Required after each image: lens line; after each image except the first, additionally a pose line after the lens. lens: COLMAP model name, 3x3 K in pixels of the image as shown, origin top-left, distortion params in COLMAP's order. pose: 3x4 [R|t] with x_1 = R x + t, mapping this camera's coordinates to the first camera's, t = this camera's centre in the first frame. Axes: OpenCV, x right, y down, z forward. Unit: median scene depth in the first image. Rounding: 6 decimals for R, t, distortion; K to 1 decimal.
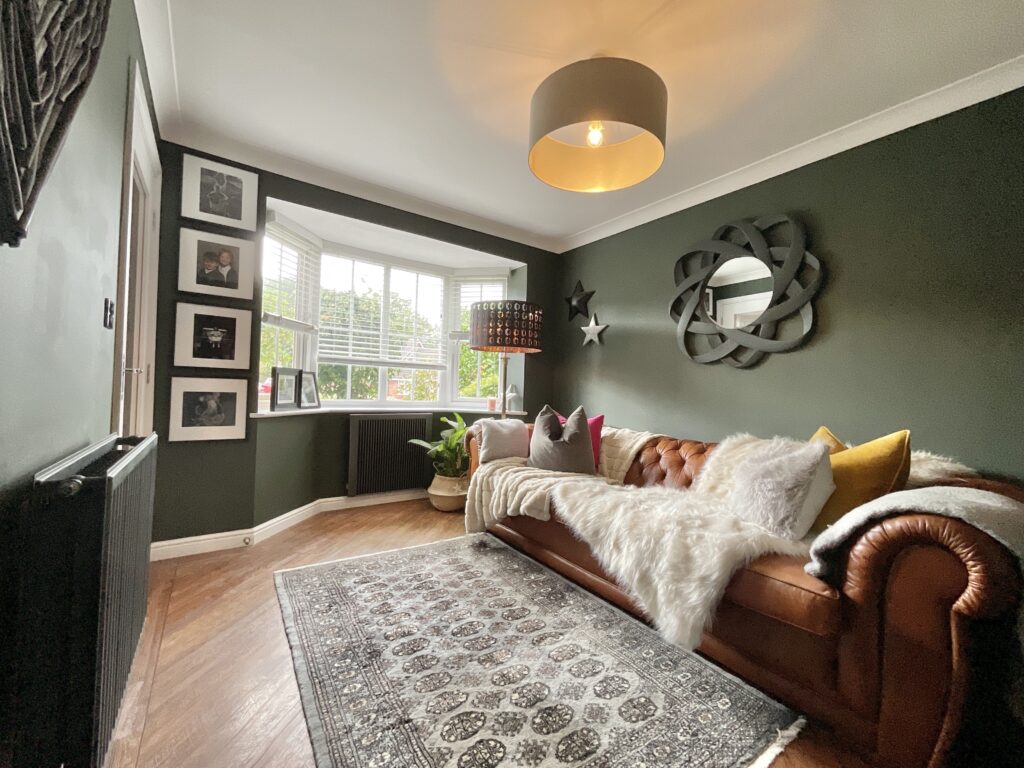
lens RADIAL K [[416.5, 0, 515.1], [0, 416.5, 384.1], [0, 0, 1]] dist [-0.002001, -0.003711]
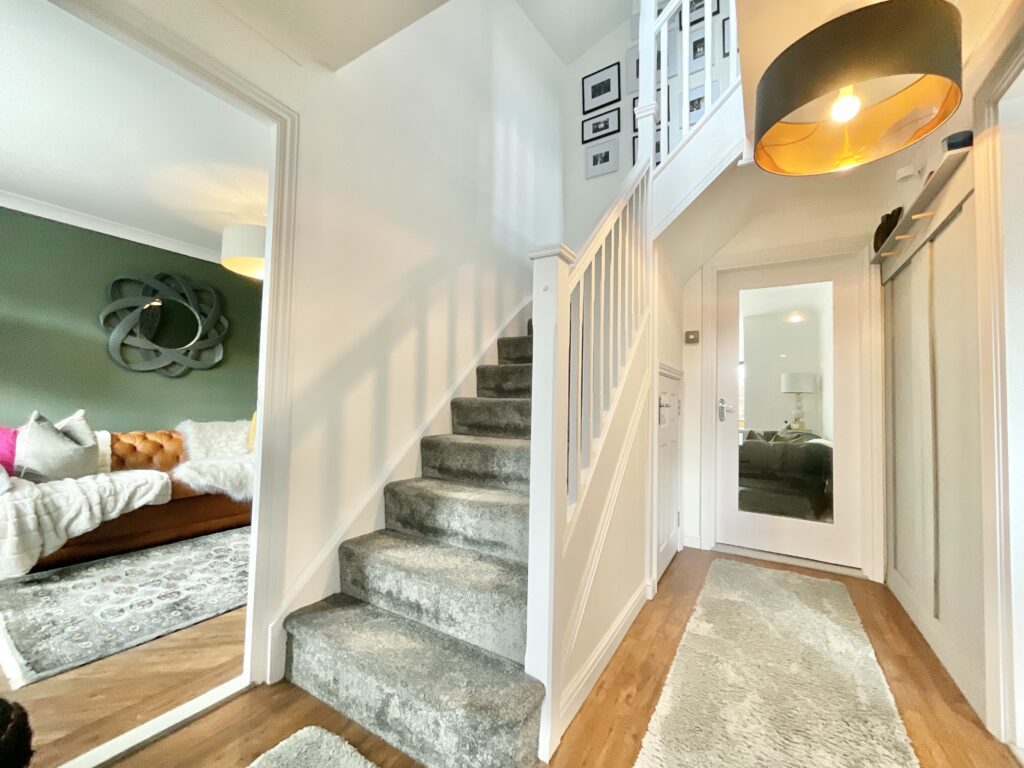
lens RADIAL K [[416.5, 0, 516.8], [0, 416.5, 385.4], [0, 0, 1]] dist [-0.002001, -0.003711]
pose [[-0.388763, -0.001661, 0.921336, -1.407620], [-0.043318, 0.998925, -0.016478, -0.041960], [-0.920319, -0.046317, -0.388417, 0.516699]]
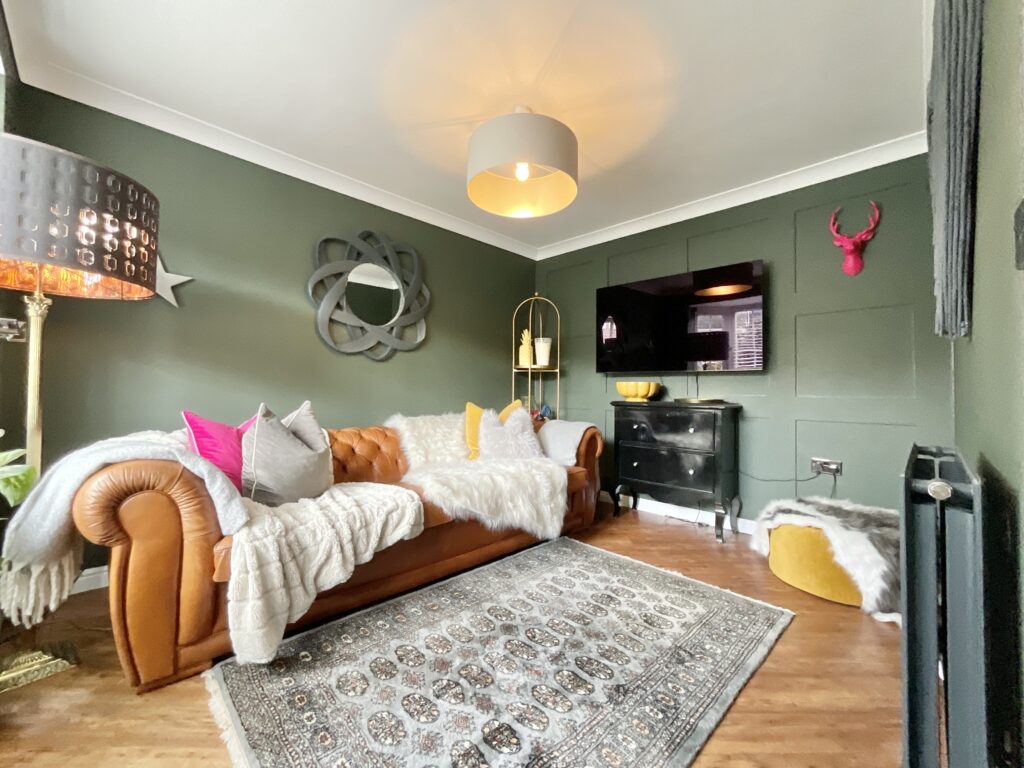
lens RADIAL K [[416.5, 0, 507.7], [0, 416.5, 387.8], [0, 0, 1]] dist [-0.002001, -0.003711]
pose [[-0.154011, -0.023976, 0.987778, -0.759971], [-0.026868, 0.999437, 0.020070, 0.005687], [-0.987704, -0.023449, -0.154569, 0.923247]]
